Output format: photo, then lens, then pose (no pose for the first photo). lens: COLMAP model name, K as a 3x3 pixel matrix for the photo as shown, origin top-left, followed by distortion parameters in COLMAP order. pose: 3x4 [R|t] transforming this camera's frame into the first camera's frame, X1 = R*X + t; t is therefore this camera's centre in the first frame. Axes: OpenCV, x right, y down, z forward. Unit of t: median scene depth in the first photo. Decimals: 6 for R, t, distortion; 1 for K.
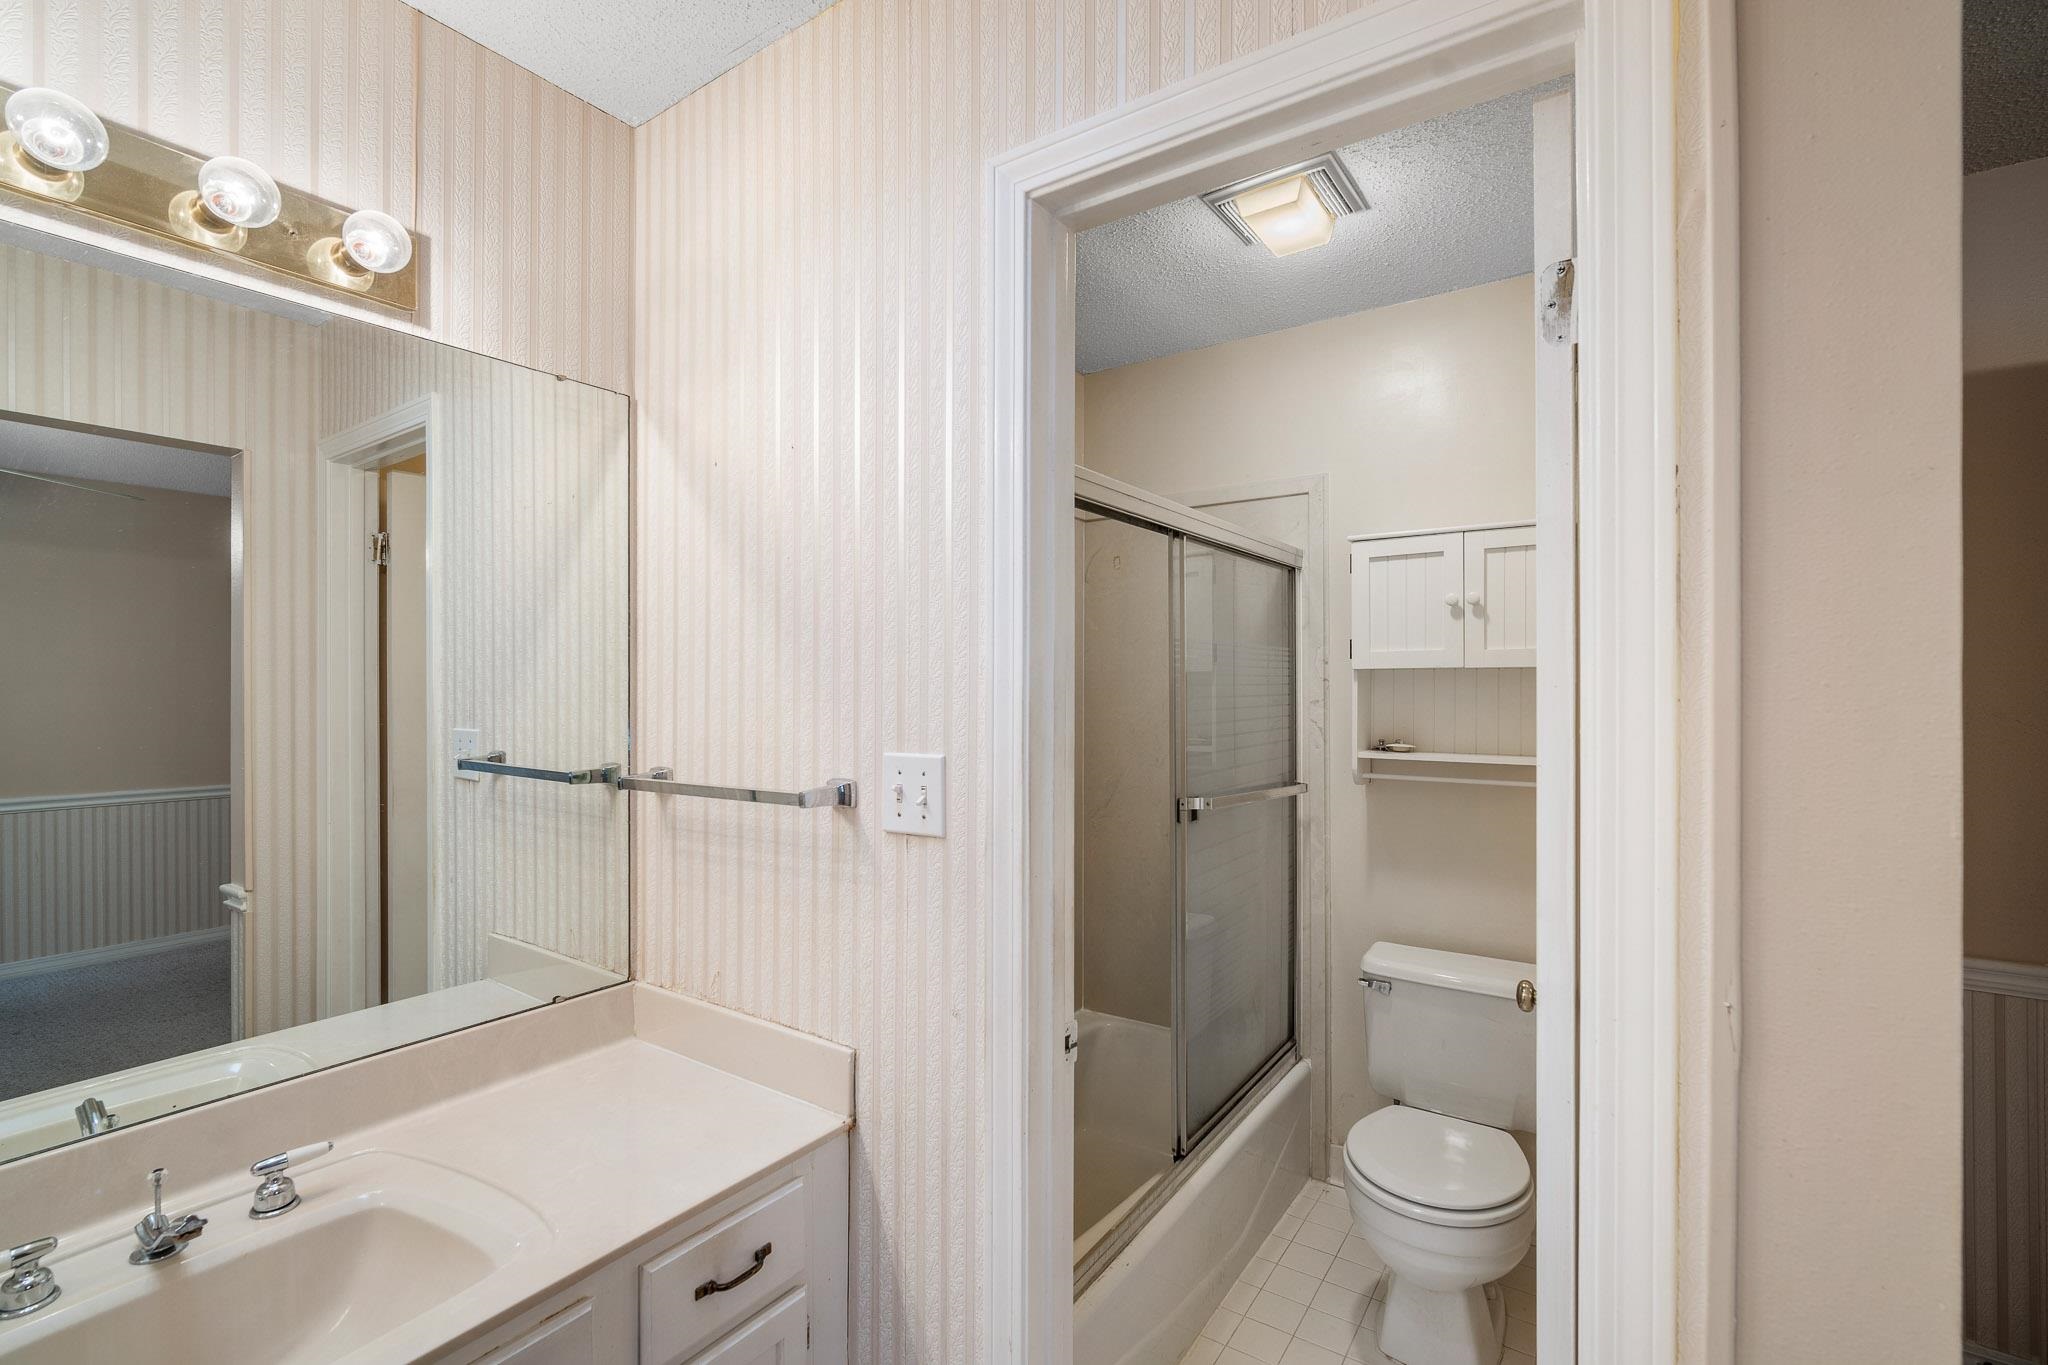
lens RADIAL K [[906.4, 0, 1011.9], [0, 906.4, 703.3], [0, 0, 1]] dist [-0.008338, 0.000296]
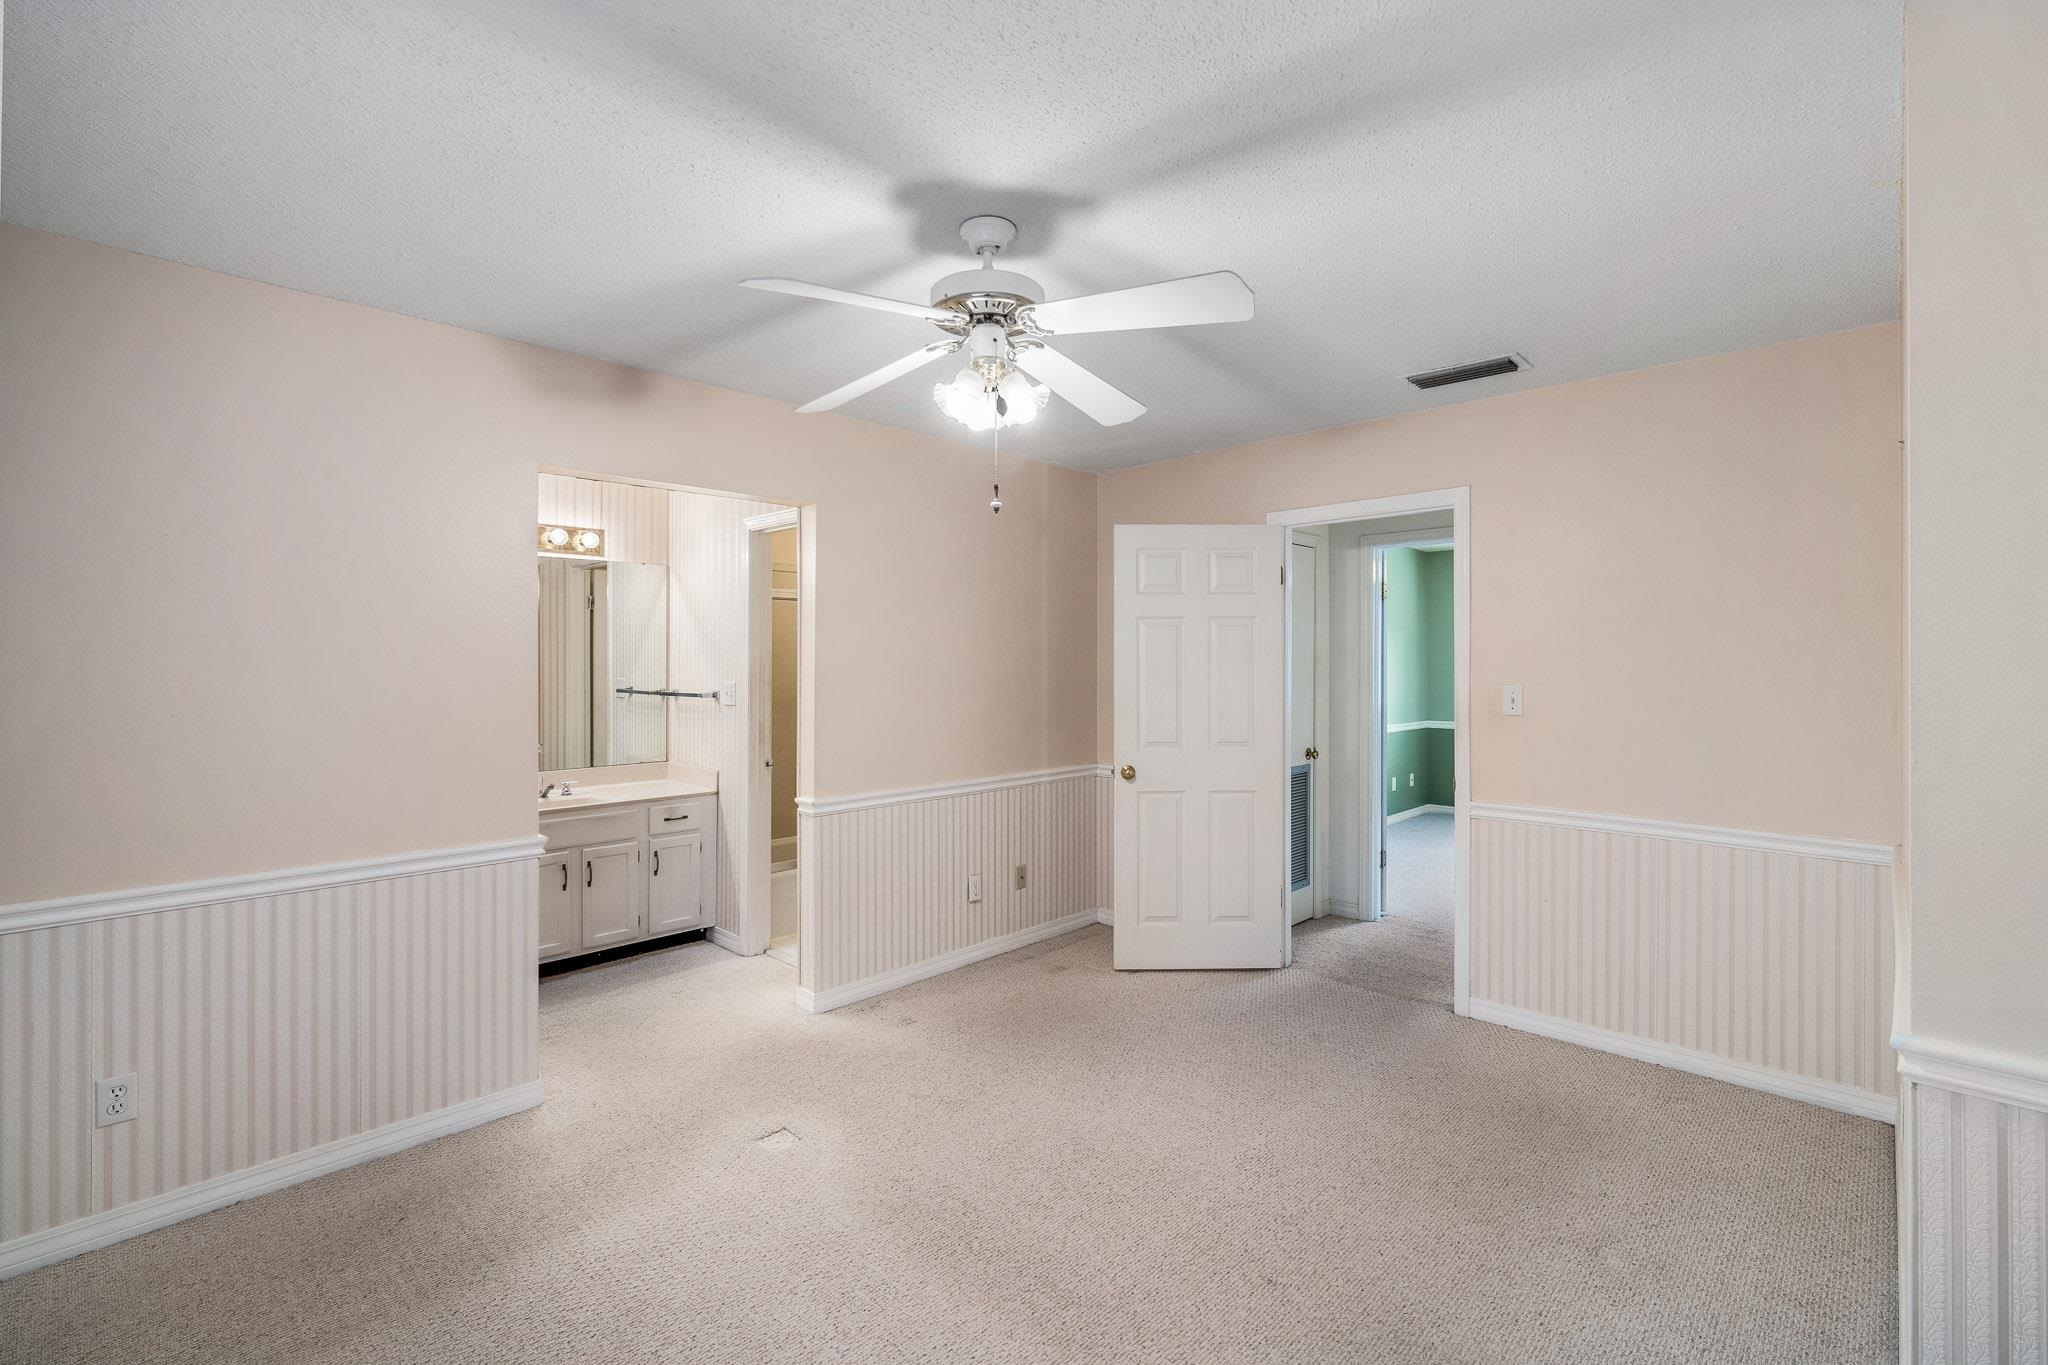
lens RADIAL K [[906.4, 0, 1036.2], [0, 906.4, 674.3], [0, 0, 1]] dist [-0.008338, 0.000296]
pose [[0.988433, 0.000464, -0.151659, 1.464659], [-0.000761, 0.999998, -0.001903, 0.030214], [0.151658, 0.001997, 0.988431, -2.098816]]
